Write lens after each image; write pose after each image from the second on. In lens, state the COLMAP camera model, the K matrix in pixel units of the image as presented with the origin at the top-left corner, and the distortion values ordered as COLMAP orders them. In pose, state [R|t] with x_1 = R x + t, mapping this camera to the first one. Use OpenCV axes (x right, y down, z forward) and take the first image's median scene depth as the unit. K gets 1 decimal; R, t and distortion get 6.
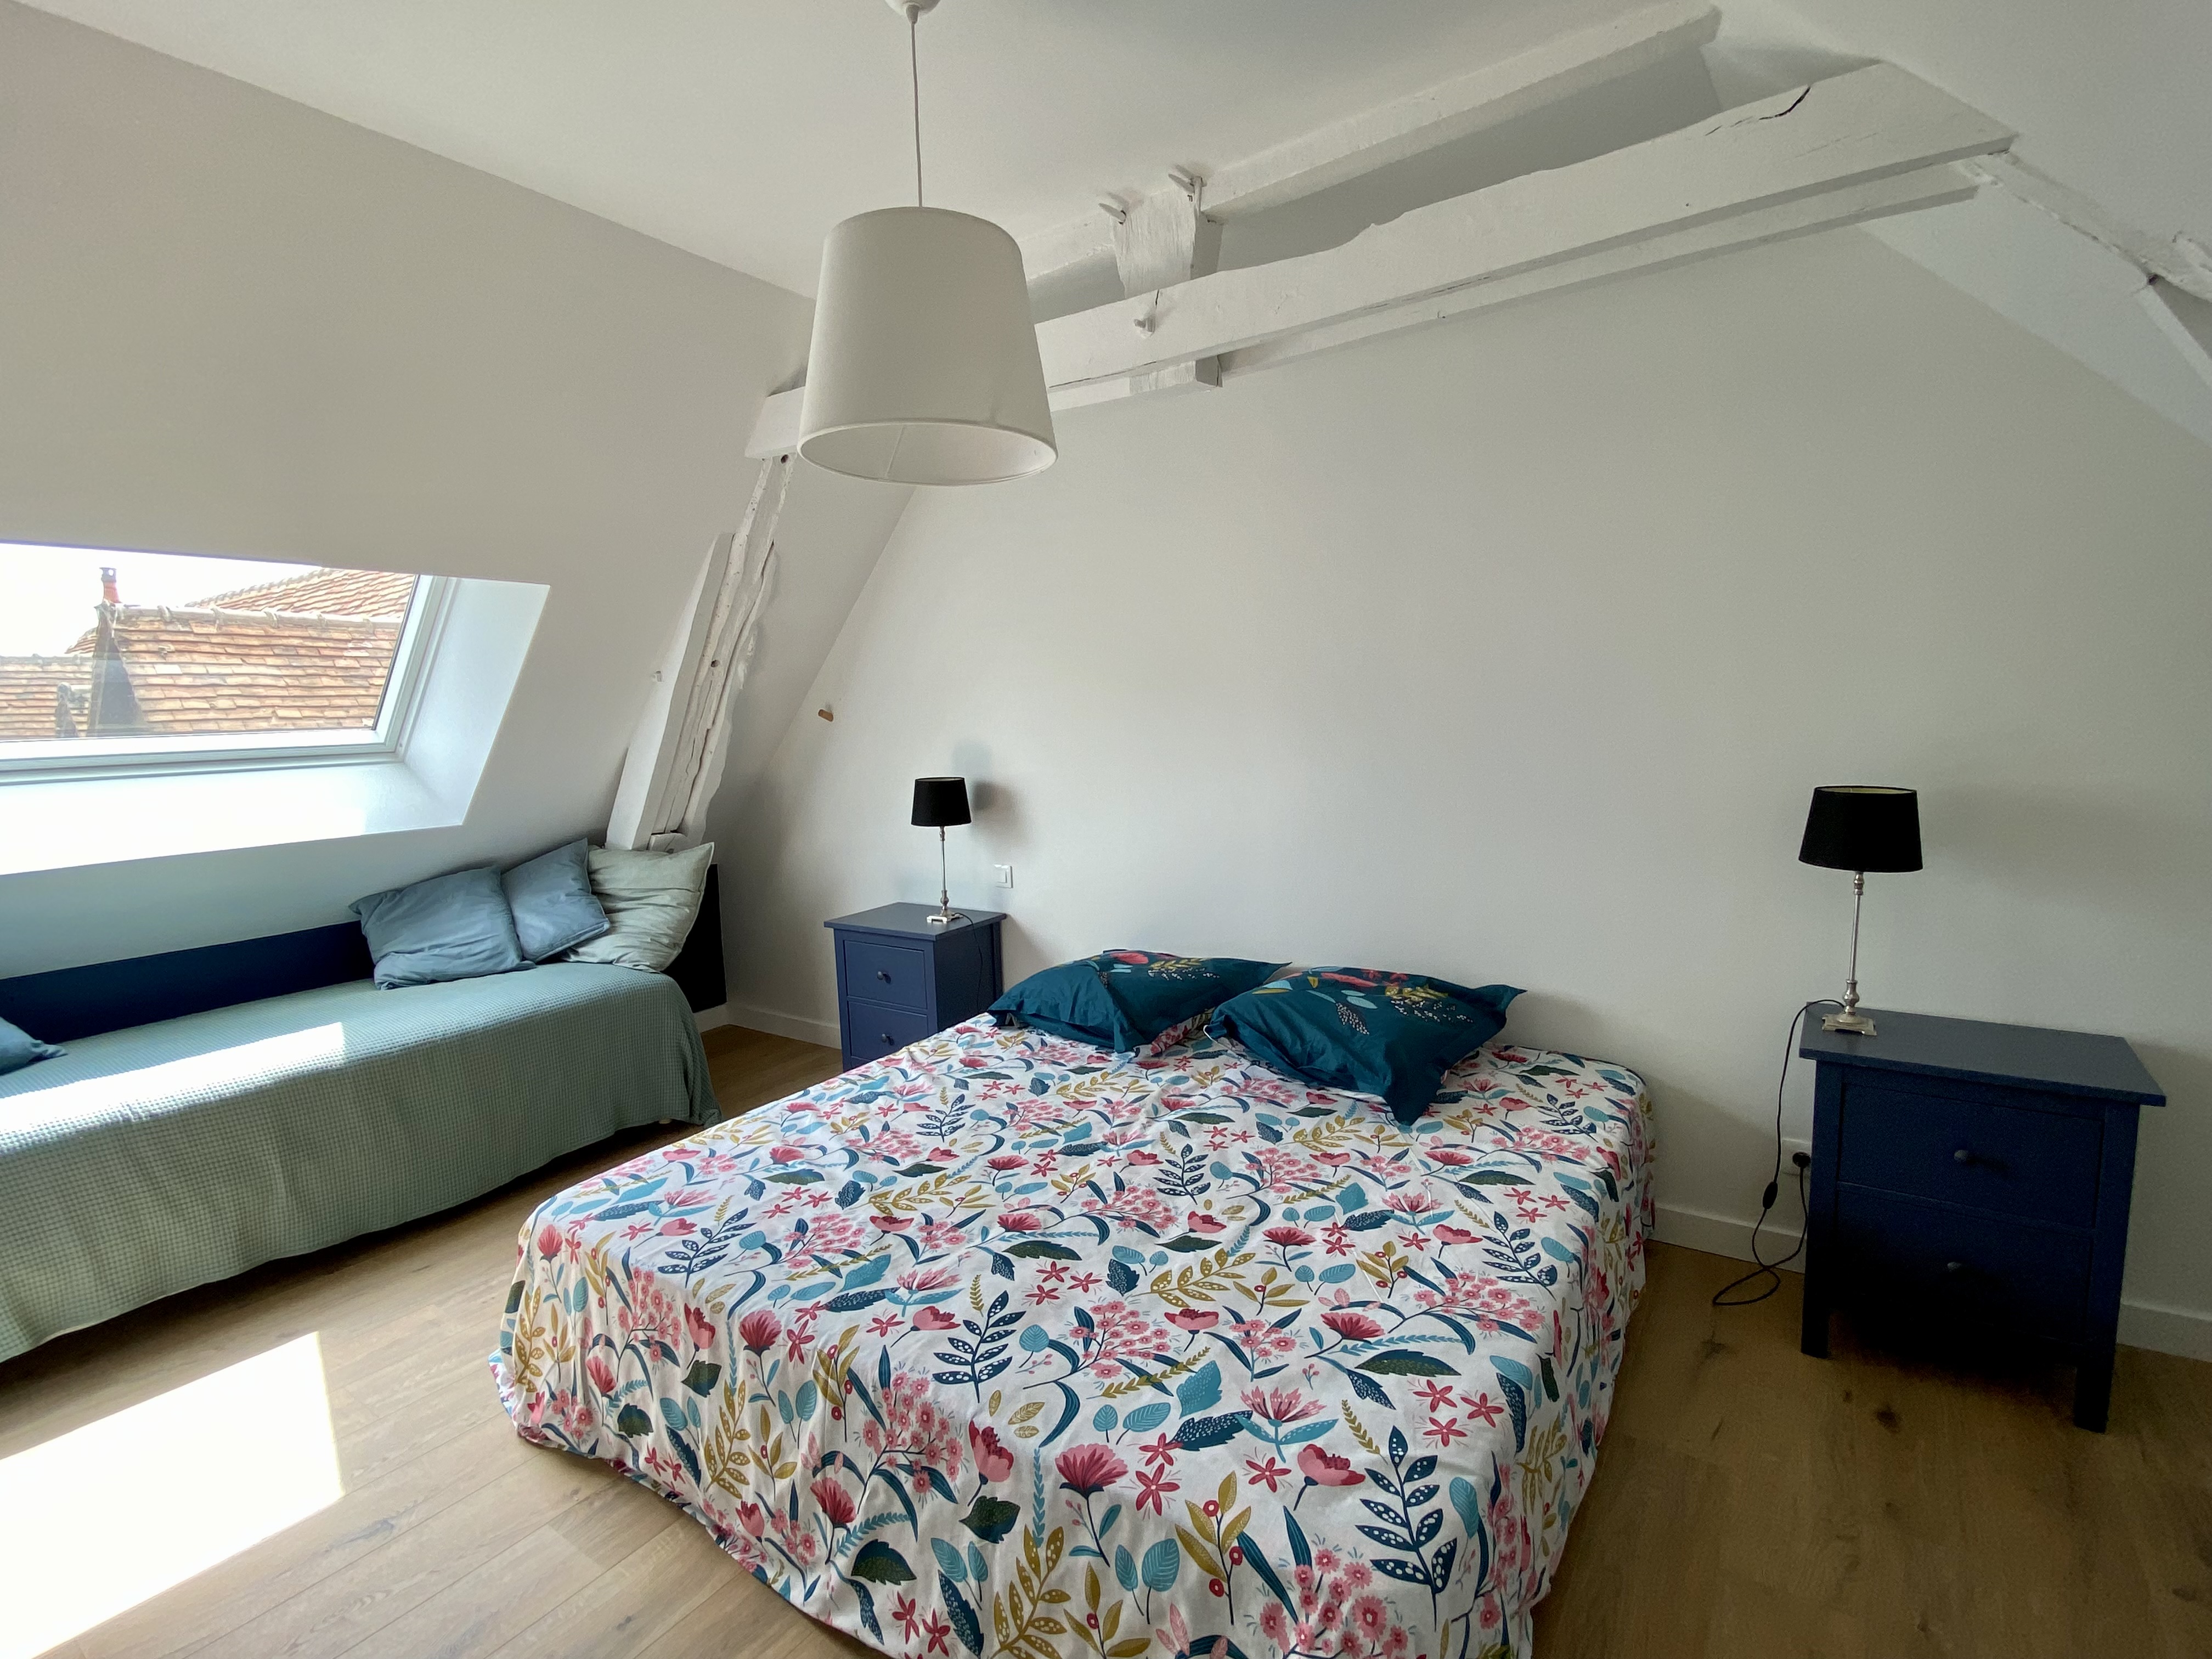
lens RADIAL K [[1081.1, 0, 1098.8], [0, 1081.1, 830.9], [0, 0, 1]] dist [-0.015969, -0.001573]
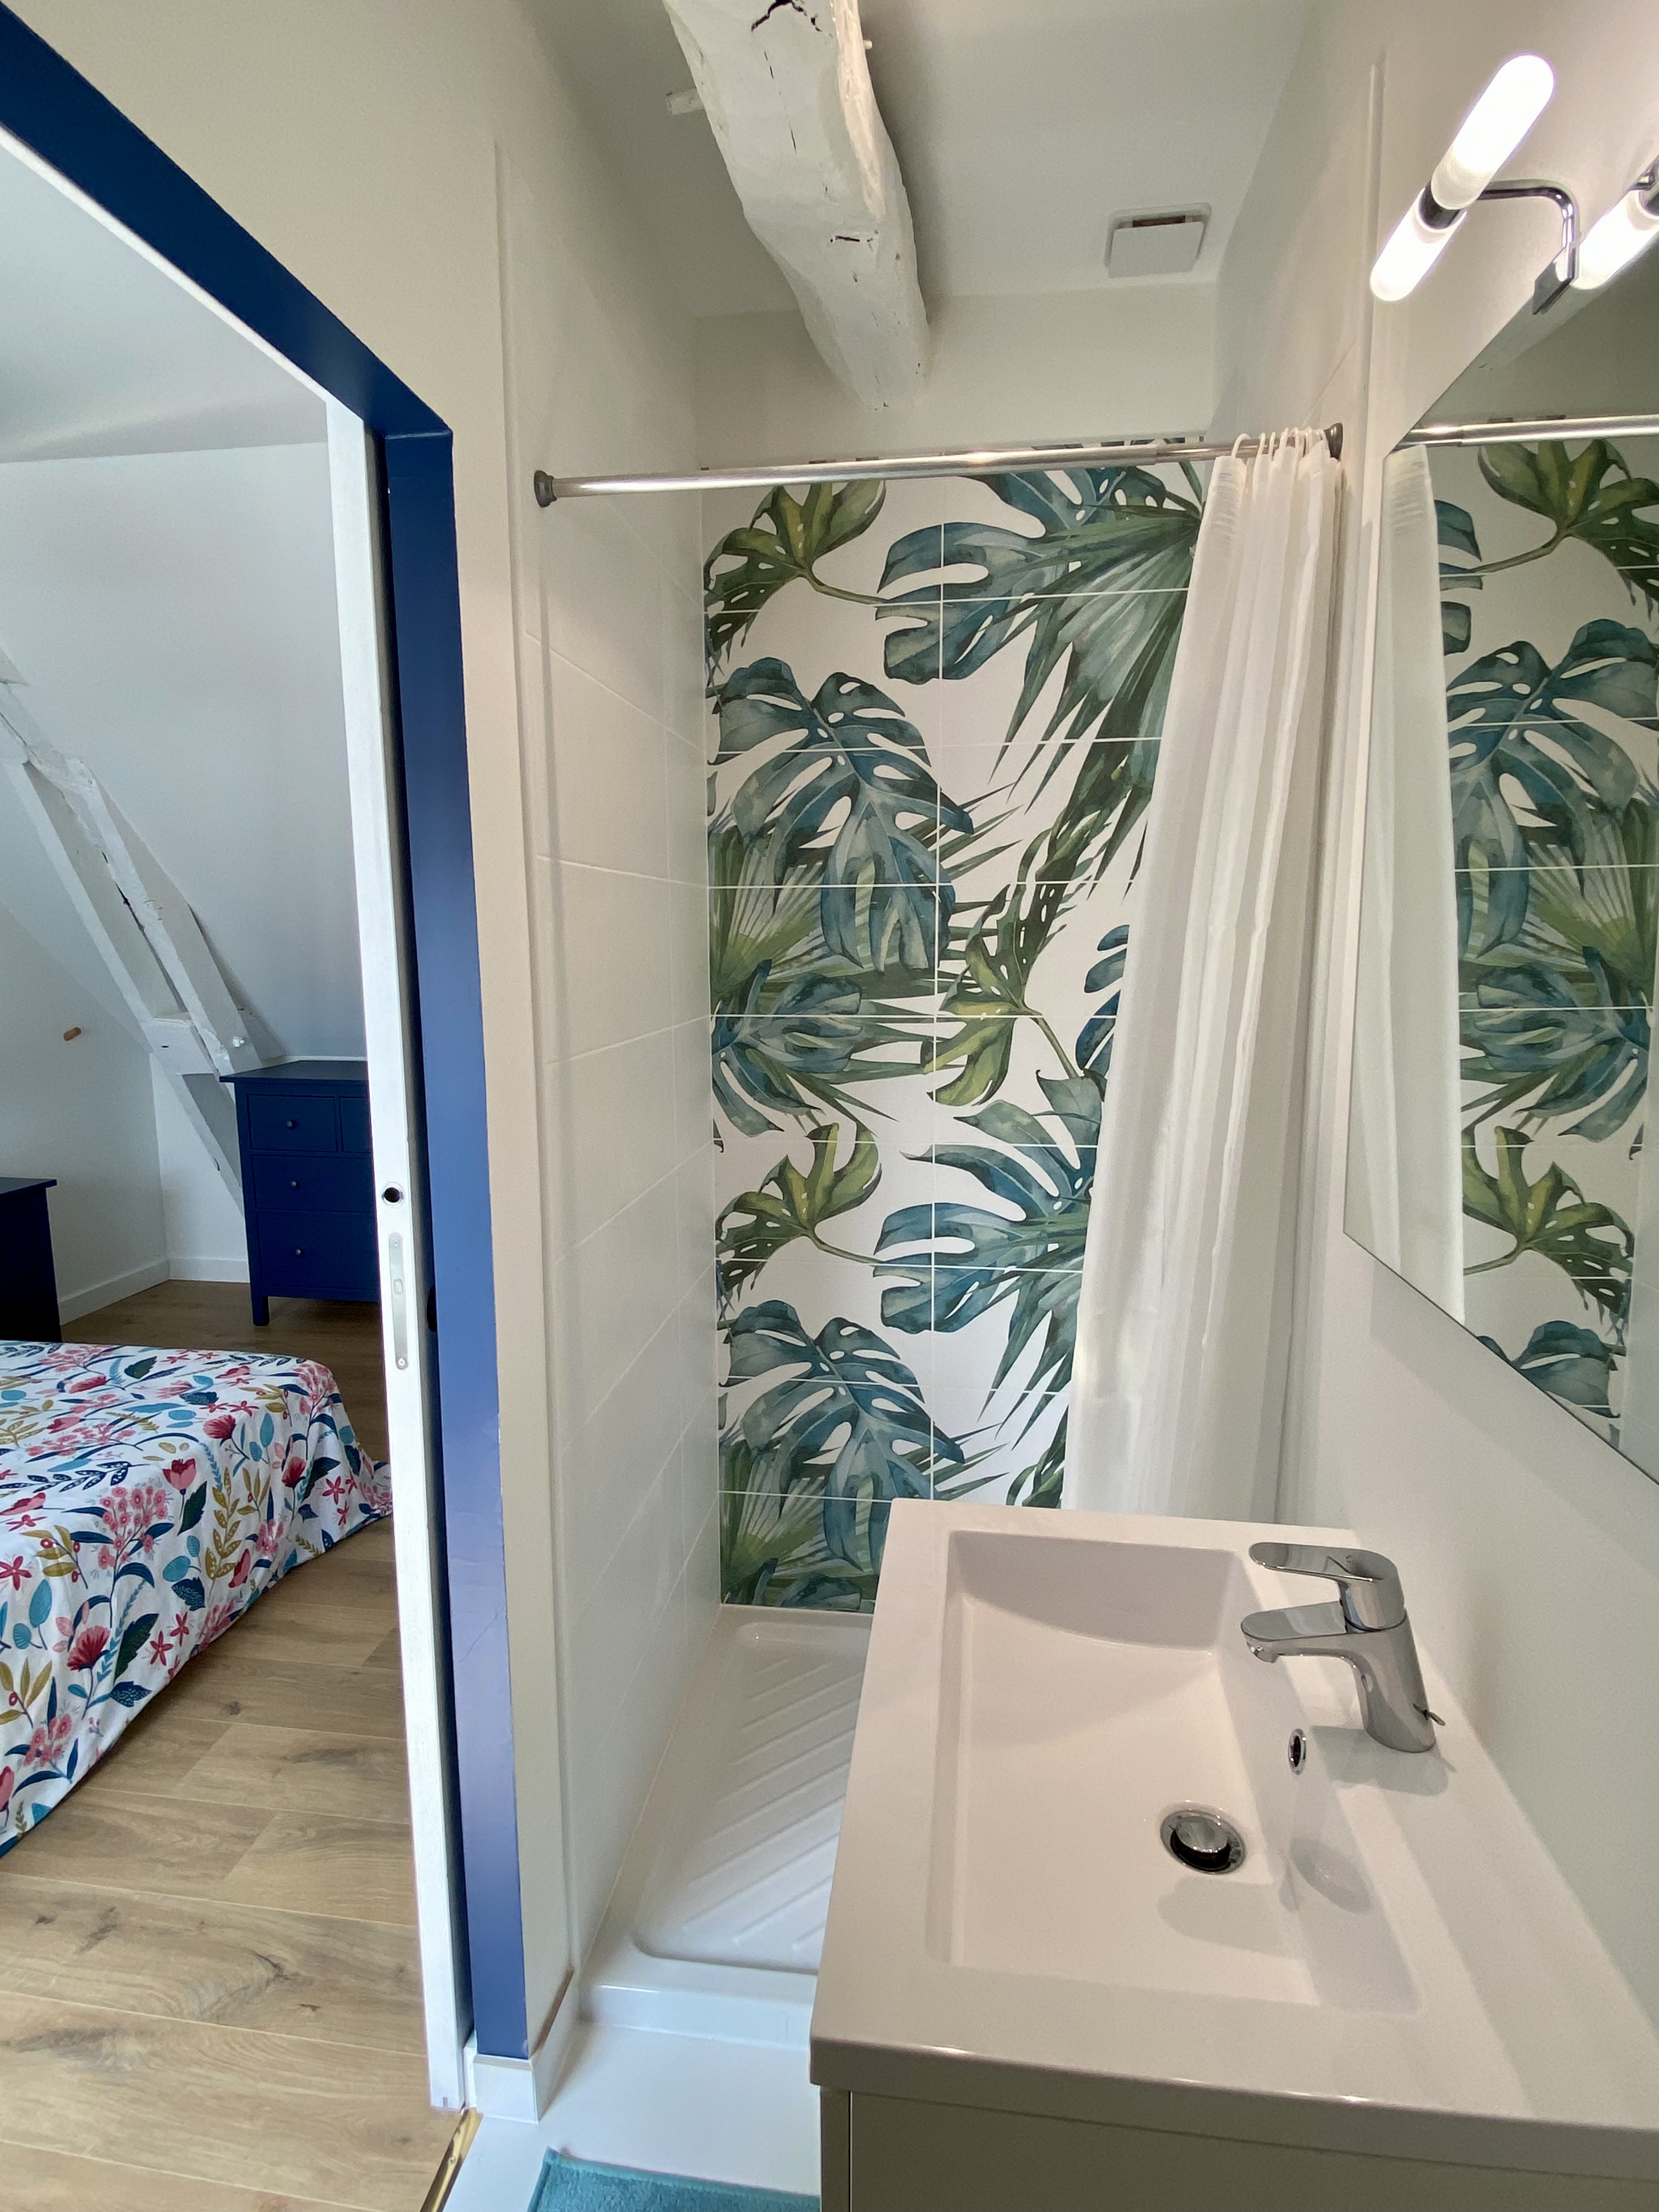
lens RADIAL K [[1124.1, 0, 825.6], [0, 1124.1, 1104.2], [0, 0, 1]] dist [-0.024632, -0.001954]
pose [[-0.439394, -0.117876, 0.890527, -1.751490], [0.124543, 0.973785, 0.190347, -0.118741], [-0.889619, 0.194546, -0.413194, 0.686077]]
